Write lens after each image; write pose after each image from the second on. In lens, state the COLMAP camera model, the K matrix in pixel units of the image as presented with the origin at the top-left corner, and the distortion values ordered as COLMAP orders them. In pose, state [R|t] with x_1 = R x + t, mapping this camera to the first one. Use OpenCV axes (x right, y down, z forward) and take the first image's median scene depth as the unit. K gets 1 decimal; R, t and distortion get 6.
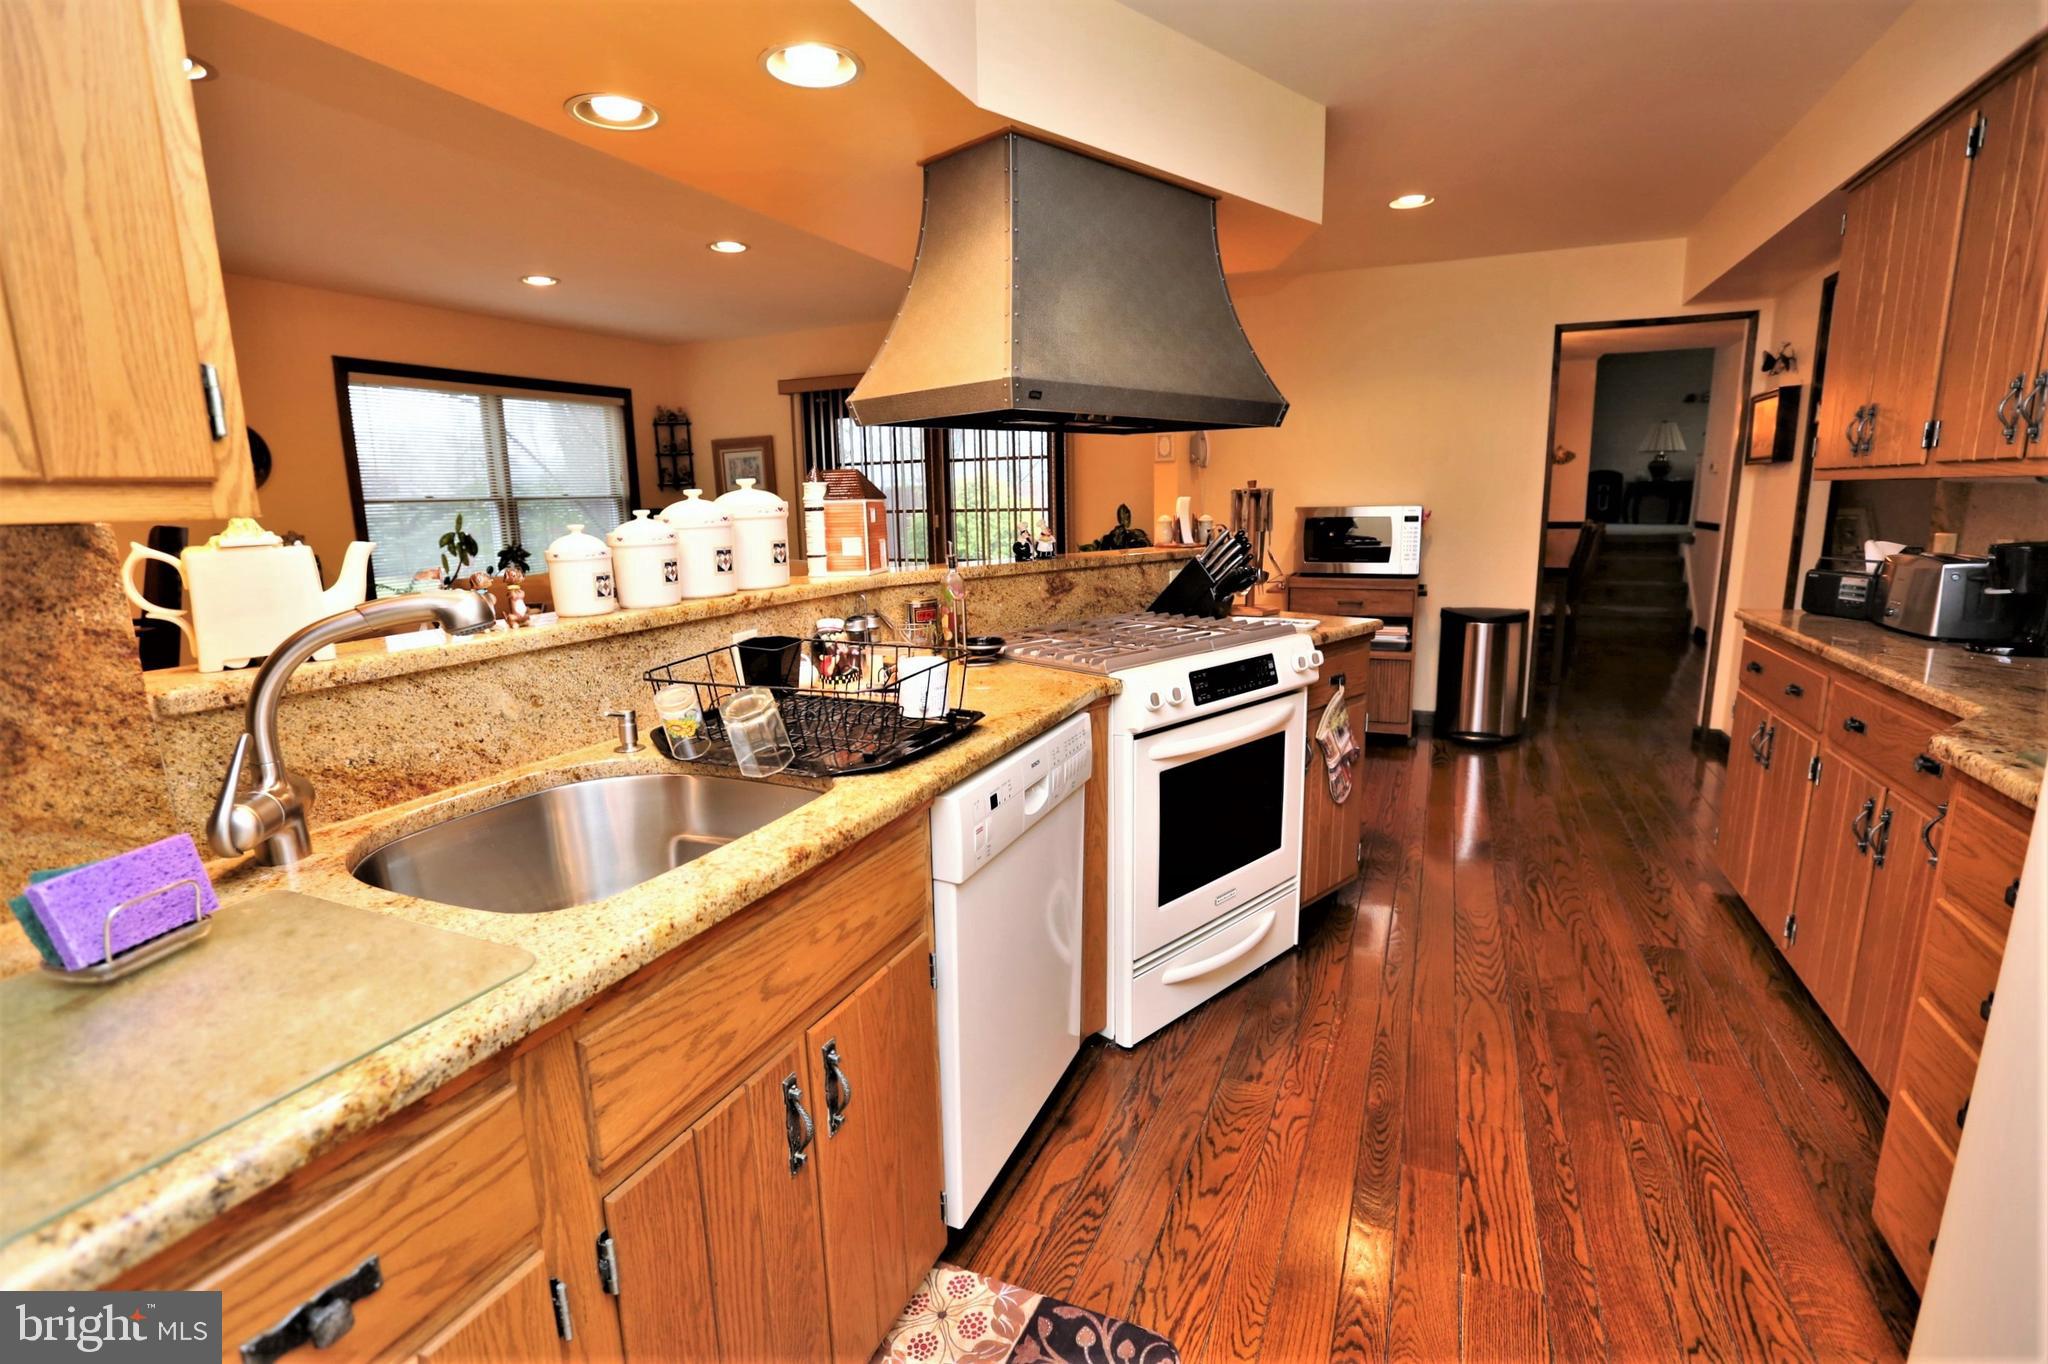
lens RADIAL K [[983.6, 0, 1012.9], [0, 983.6, 678.5], [0, 0, 1]] dist [-0.024209, 0.005965]
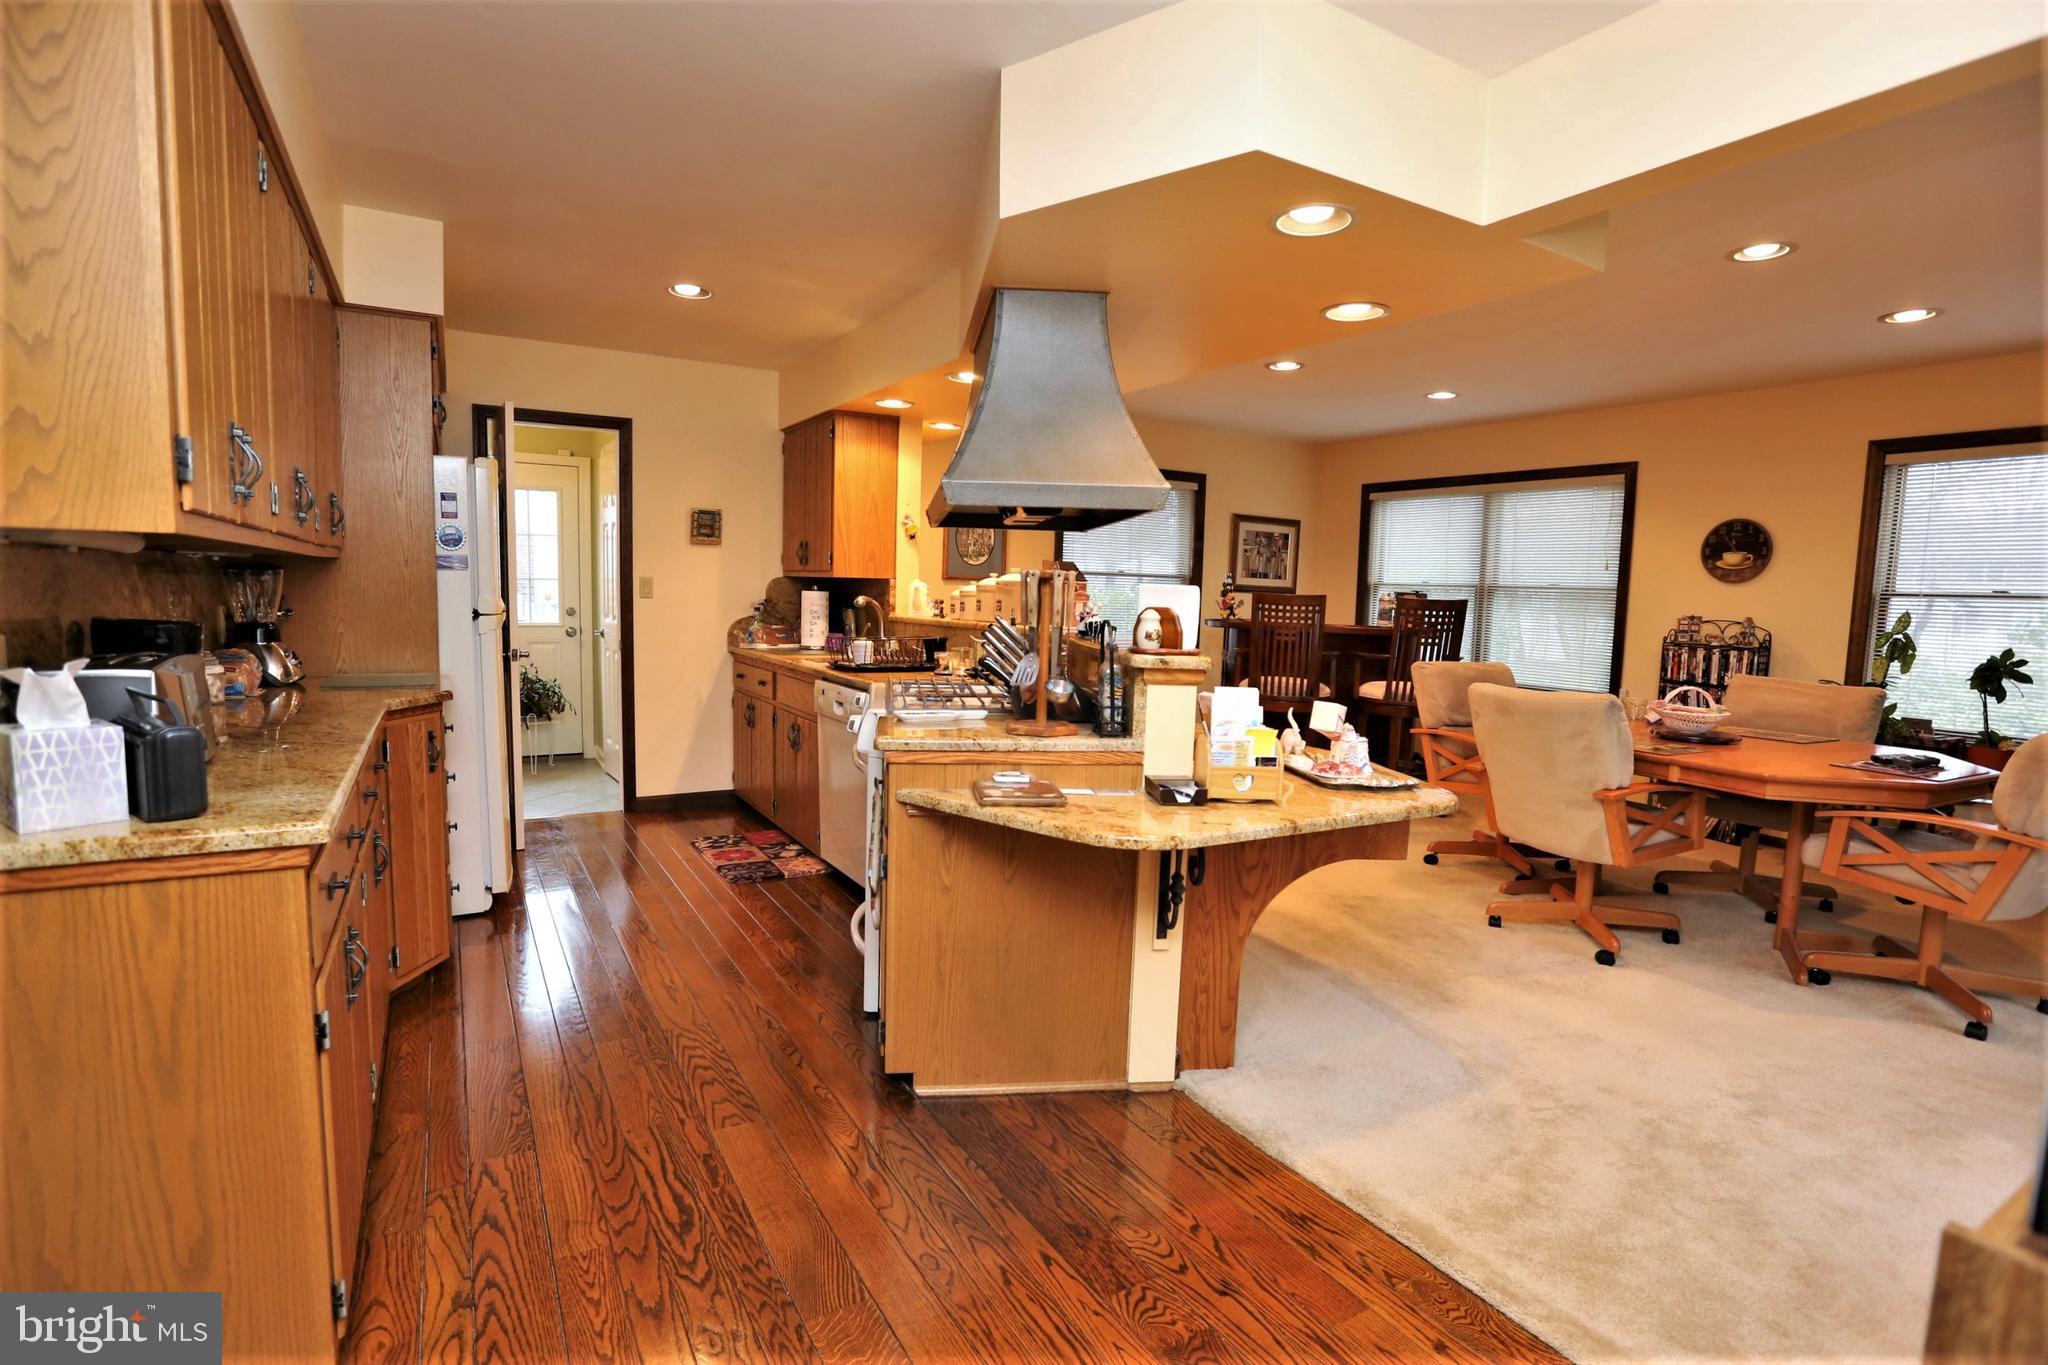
lens RADIAL K [[983.6, 0, 1018.7], [0, 983.6, 692.1], [0, 0, 1]] dist [-0.024209, 0.005965]
pose [[-0.589358, 0.091166, -0.802711, 0.558855], [-0.165393, 0.958951, 0.230344, -0.173333], [0.790760, 0.268518, -0.550088, 0.908786]]
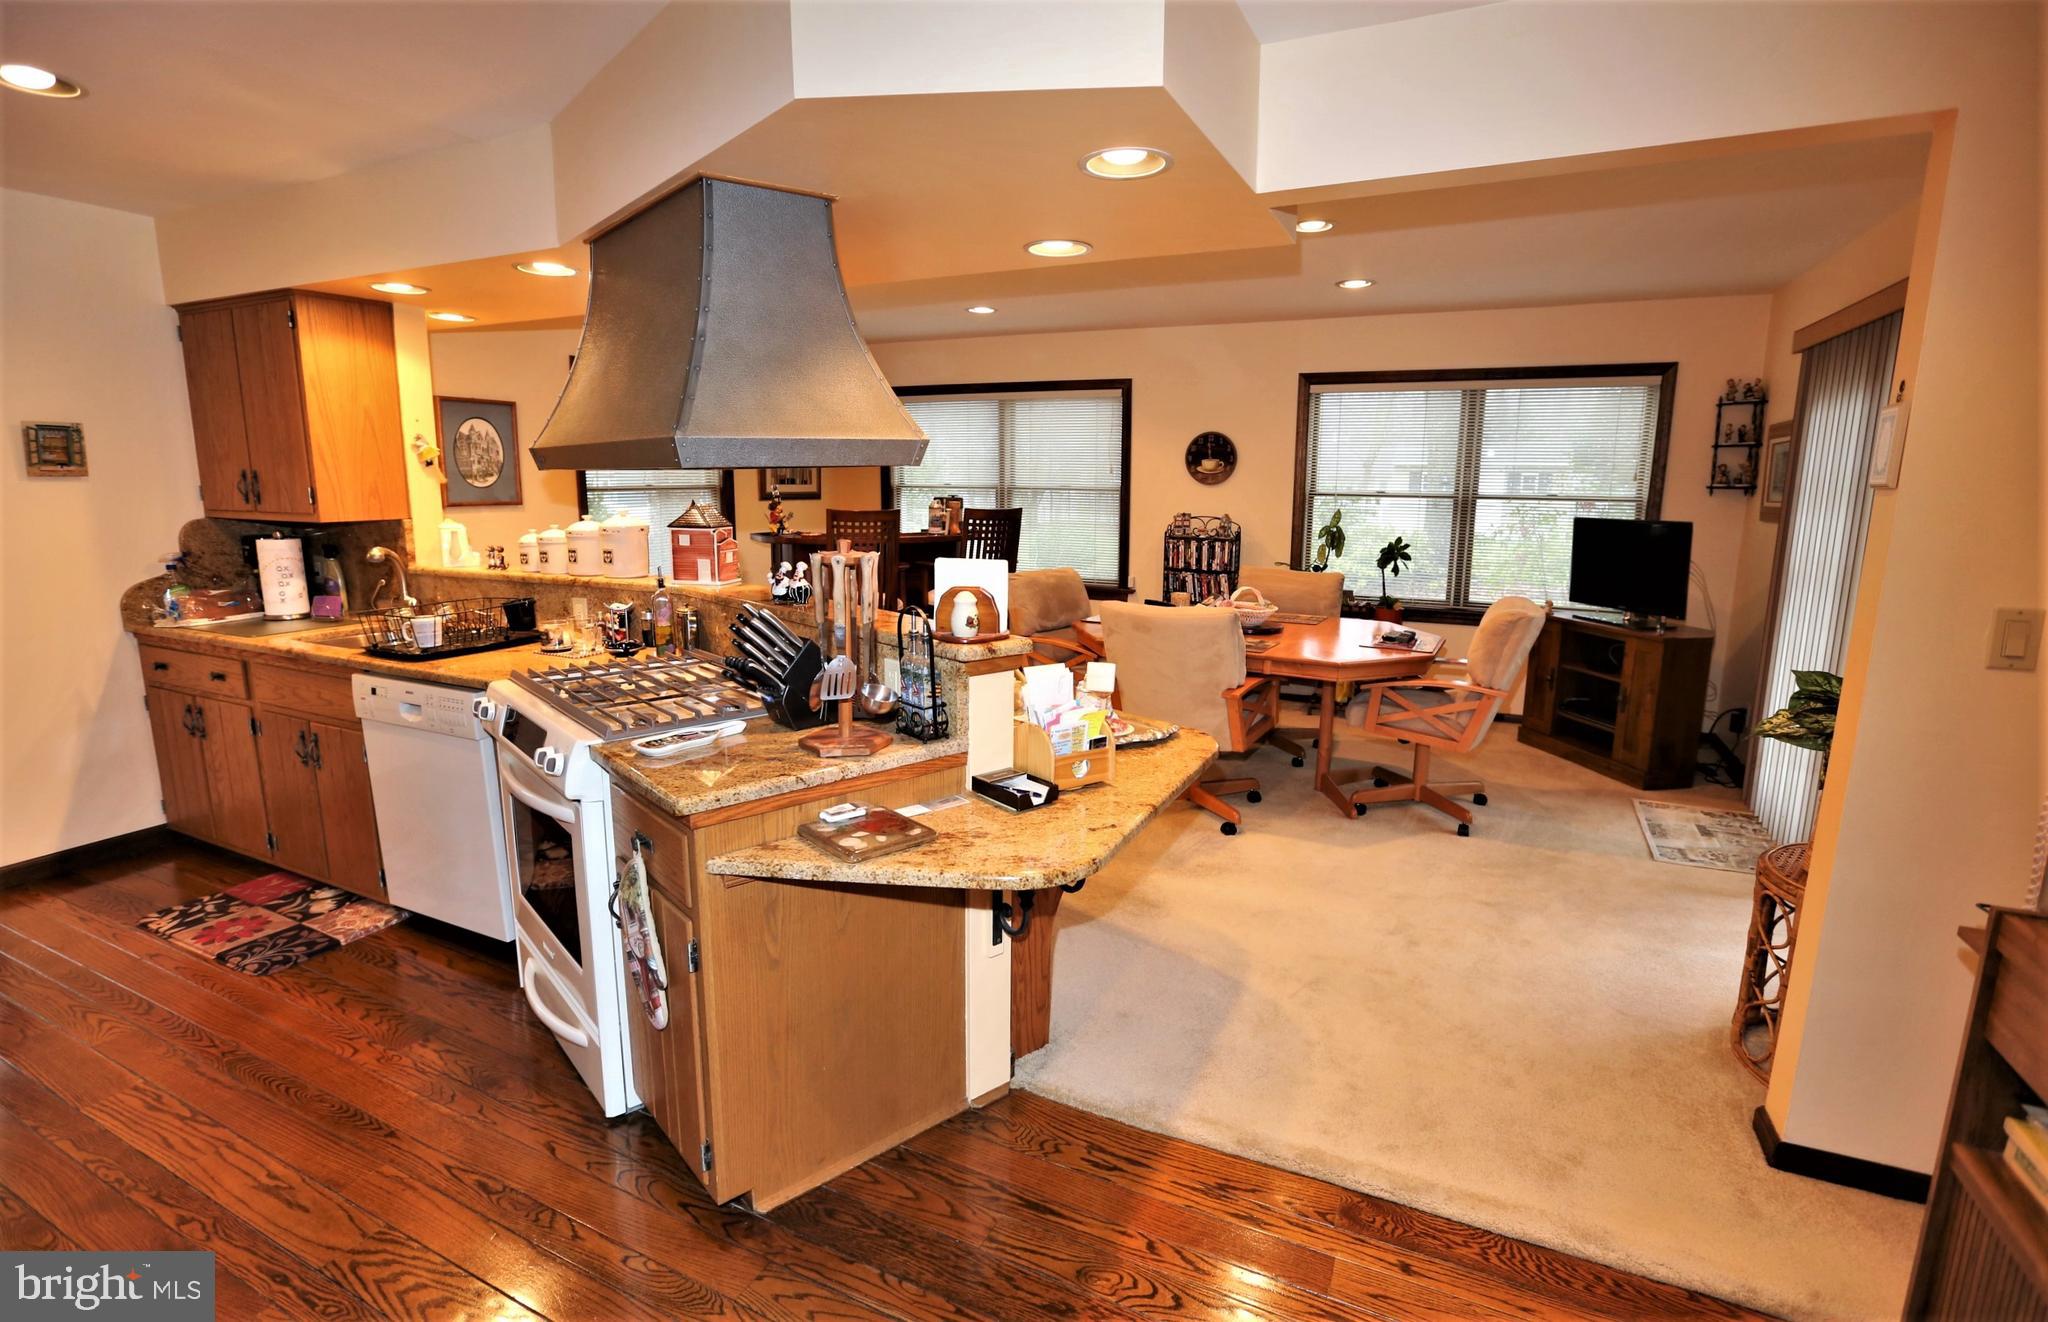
lens RADIAL K [[961.1, 0, 1016.5], [0, 961.1, 655.7], [0, 0, 1]] dist [-0.031805, 0.005838]
pose [[-0.052175, 0.206735, -0.977005, 0.539122], [-0.190265, 0.958359, 0.212950, -0.177373], [0.980345, 0.197001, -0.010667, 0.720754]]
